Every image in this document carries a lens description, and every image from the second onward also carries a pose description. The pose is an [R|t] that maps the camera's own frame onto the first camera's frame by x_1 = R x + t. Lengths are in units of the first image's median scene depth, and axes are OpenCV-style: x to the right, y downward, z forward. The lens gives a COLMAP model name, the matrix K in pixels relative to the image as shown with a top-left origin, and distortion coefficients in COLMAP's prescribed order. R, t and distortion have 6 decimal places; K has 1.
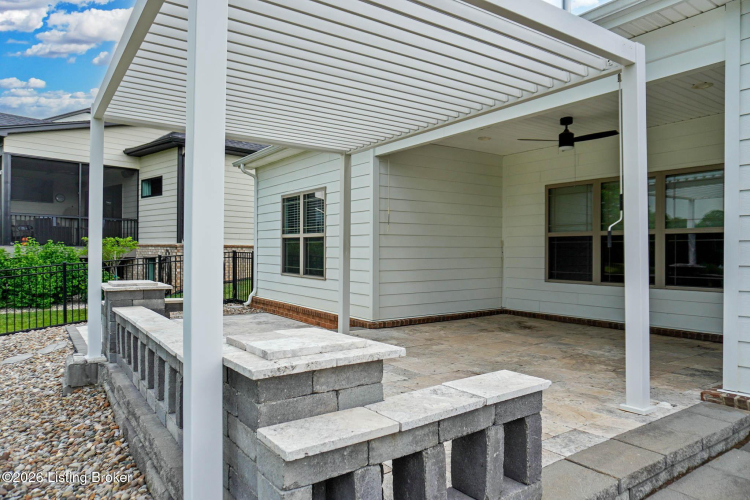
lens RADIAL K [[503.7, 0, 379.3], [0, 503.7, 250.2], [0, 0, 1]] dist [-0.049058, 0.031179]
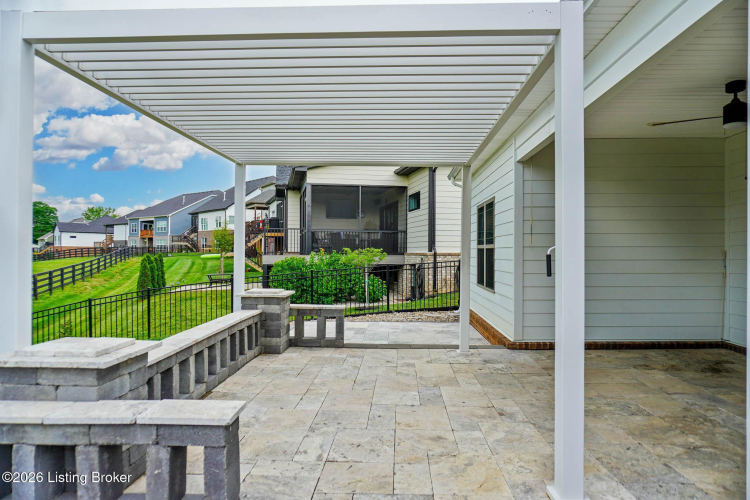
lens RADIAL K [[503.7, 0, 372.7], [0, 503.7, 248.5], [0, 0, 1]] dist [-0.049058, 0.031179]
pose [[0.790836, -0.008044, -0.611975, 0.292193], [0.000806, 0.999926, -0.012102, -0.014730], [0.612027, 0.009078, 0.790785, 0.097824]]
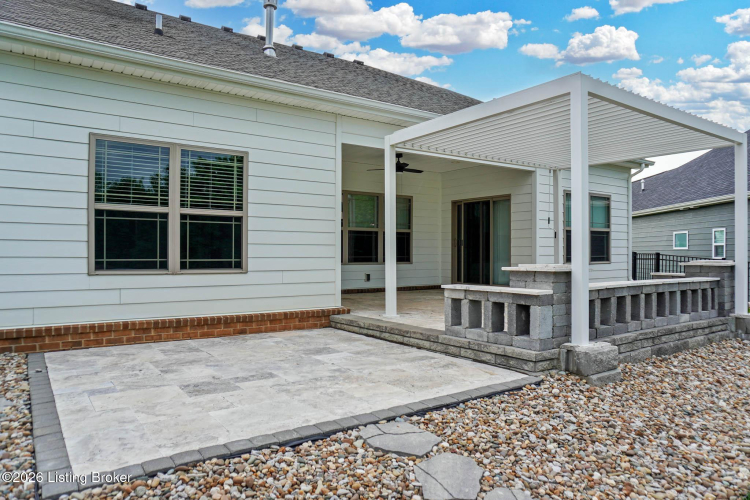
lens RADIAL K [[503.7, 0, 379.9], [0, 503.7, 252.4], [0, 0, 1]] dist [-0.049058, 0.031179]
pose [[0.009719, -0.006664, 0.999931, -0.863233], [-0.010283, 0.999924, 0.006764, 0.020183], [-0.999900, -0.010348, 0.009650, 0.777426]]
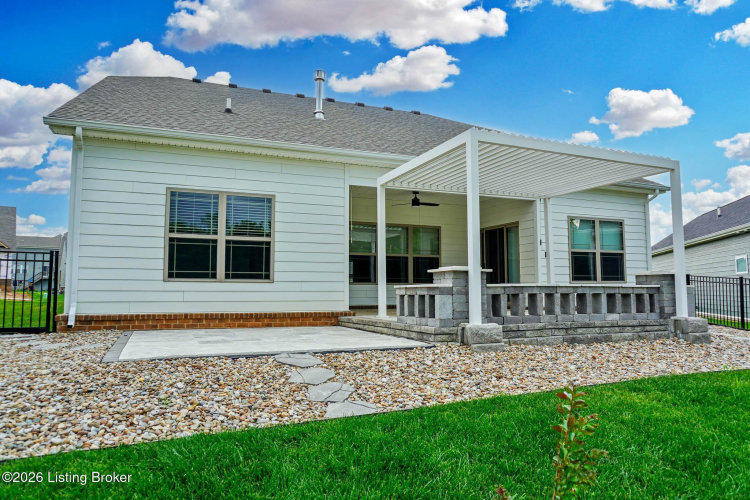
lens RADIAL K [[503.7, 0, 380.0], [0, 503.7, 249.3], [0, 0, 1]] dist [-0.049058, 0.031179]
pose [[0.218598, 0.072445, 0.973122, -1.076409], [-0.004566, 0.997305, -0.073220, 0.064888], [-0.975804, 0.011562, 0.218339, 0.541760]]
